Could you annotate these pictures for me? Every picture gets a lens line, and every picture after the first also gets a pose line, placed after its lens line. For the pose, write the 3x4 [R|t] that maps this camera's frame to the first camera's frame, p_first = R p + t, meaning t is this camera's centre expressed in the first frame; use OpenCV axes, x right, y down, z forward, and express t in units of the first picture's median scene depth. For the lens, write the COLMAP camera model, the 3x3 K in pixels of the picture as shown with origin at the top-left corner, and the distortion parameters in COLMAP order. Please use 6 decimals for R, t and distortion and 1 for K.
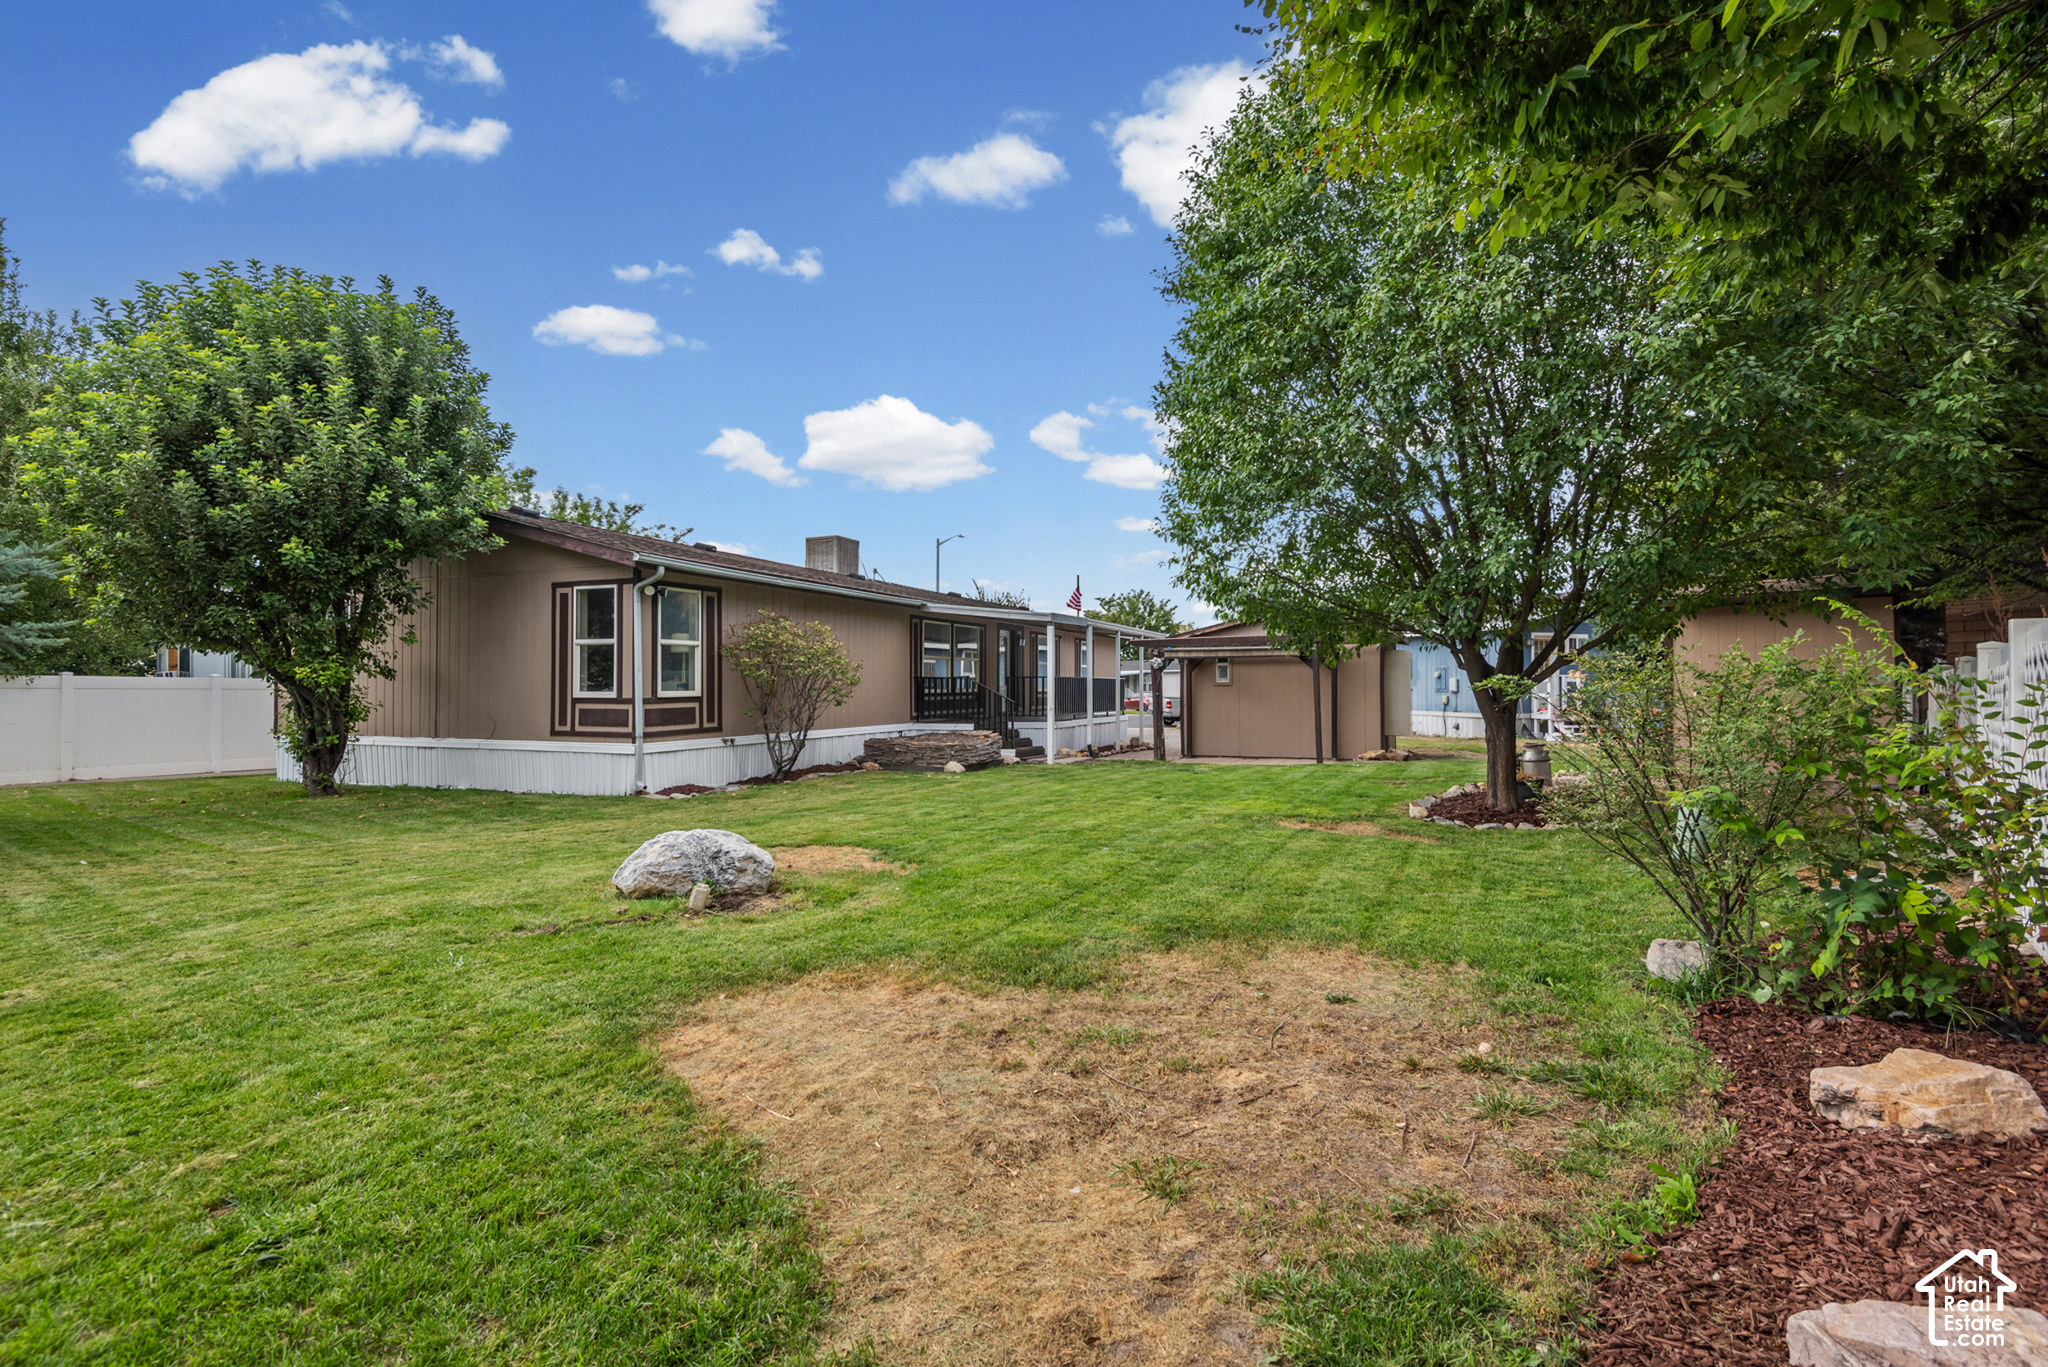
lens RADIAL K [[947.5, 0, 1021.3], [0, 947.5, 670.2], [0, 0, 1]] dist [0.013671, -0.008641]
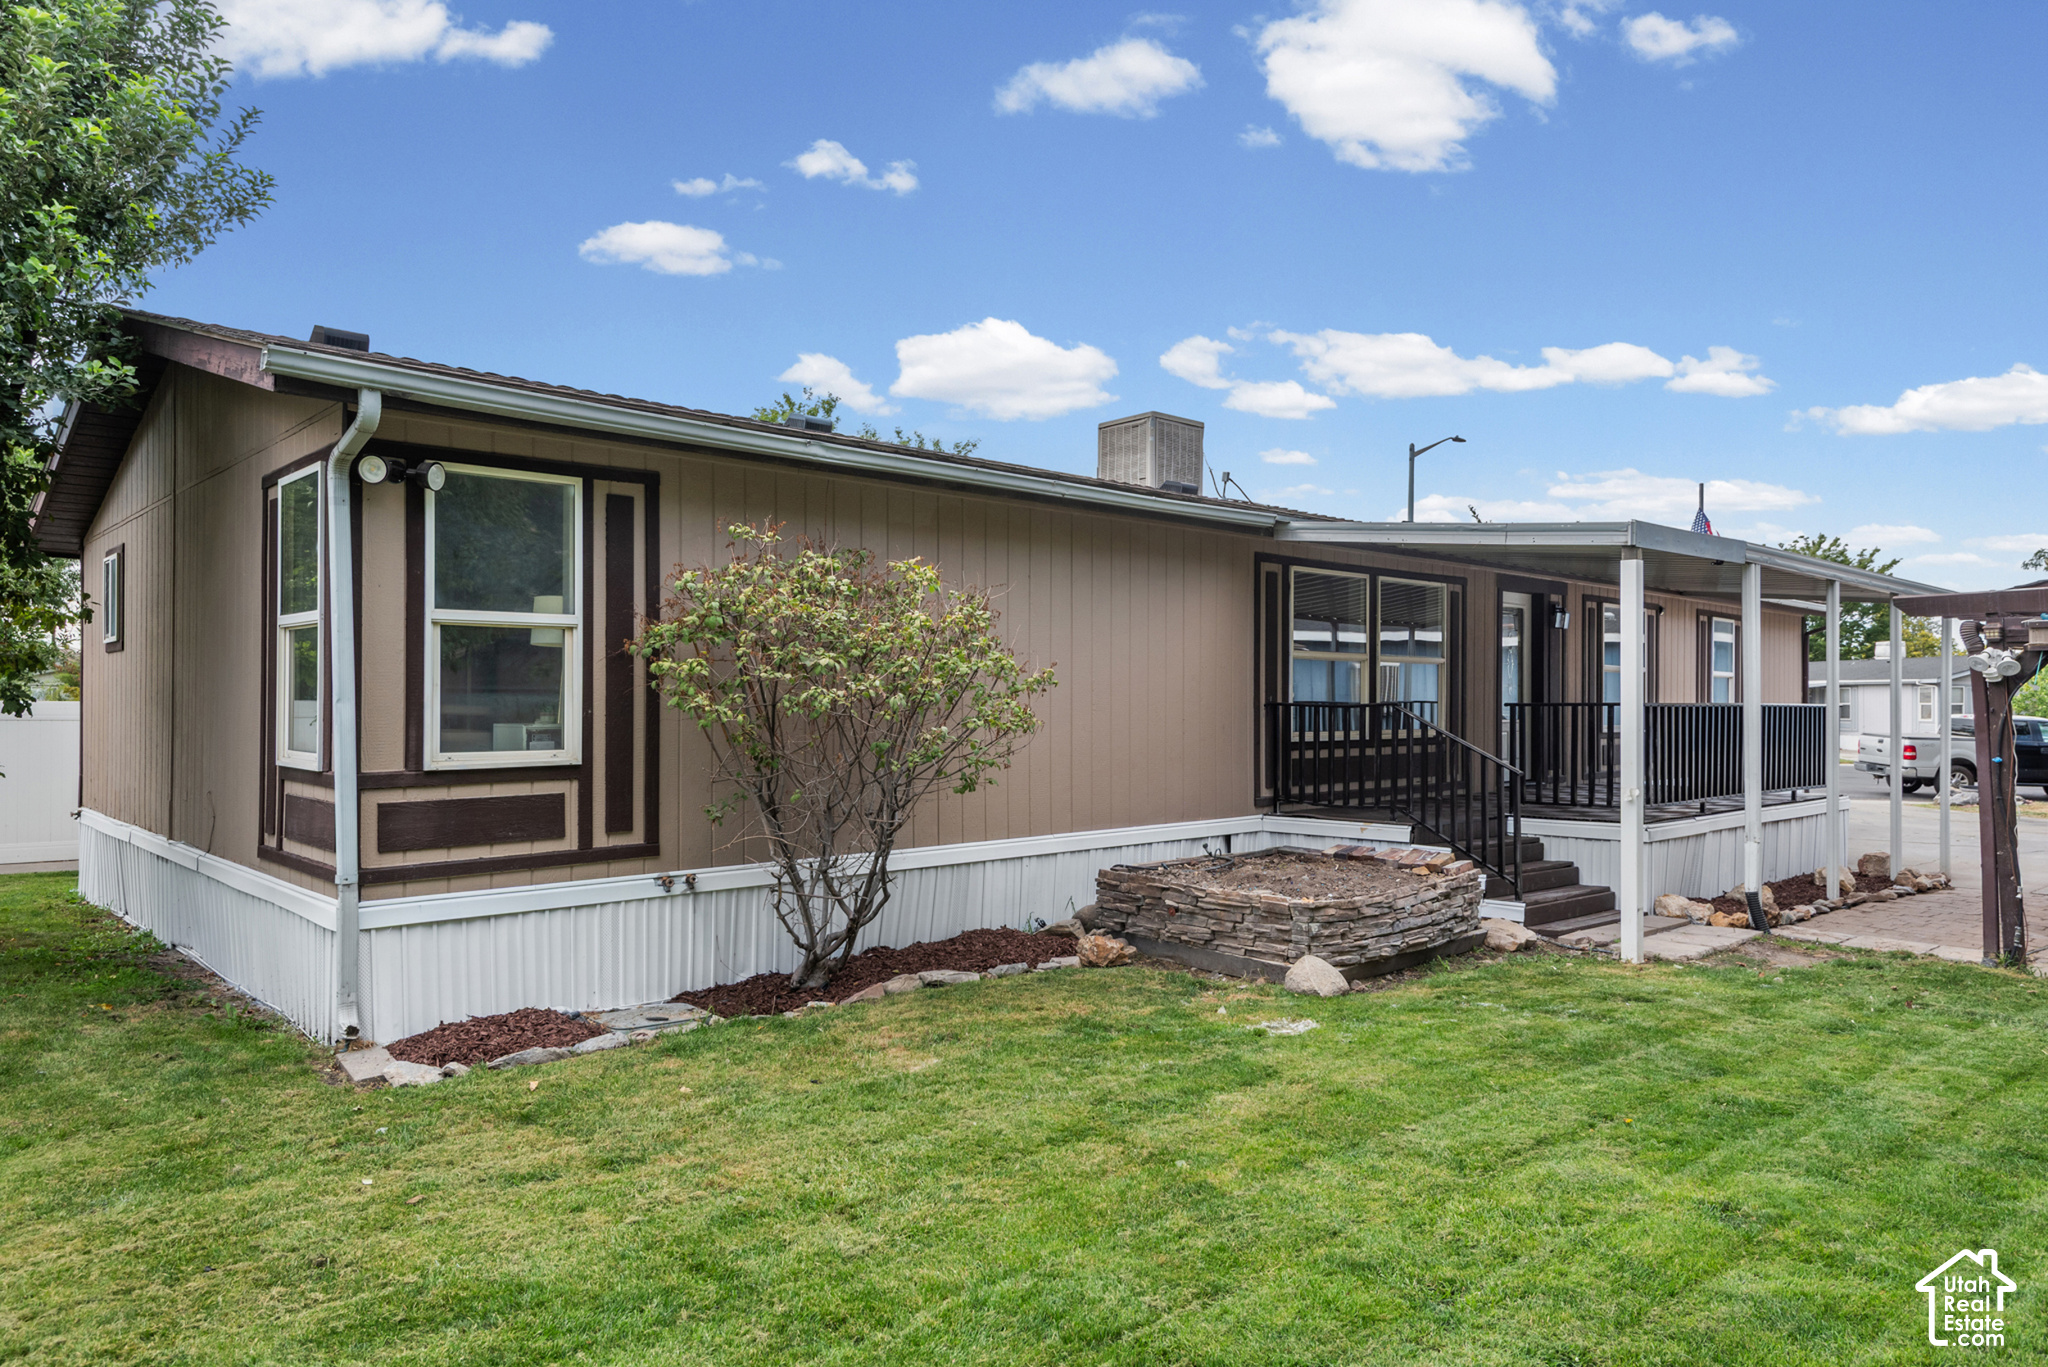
lens RADIAL K [[1309.5, 0, 1032.0], [0, 1309.5, 667.0], [0, 0, 1]] dist [0.013284, -0.007867]
pose [[0.919494, -0.006597, -0.393049, 0.020257], [0.003186, 0.999951, -0.009330, -0.003936], [0.393092, 0.007327, 0.919470, 0.496432]]
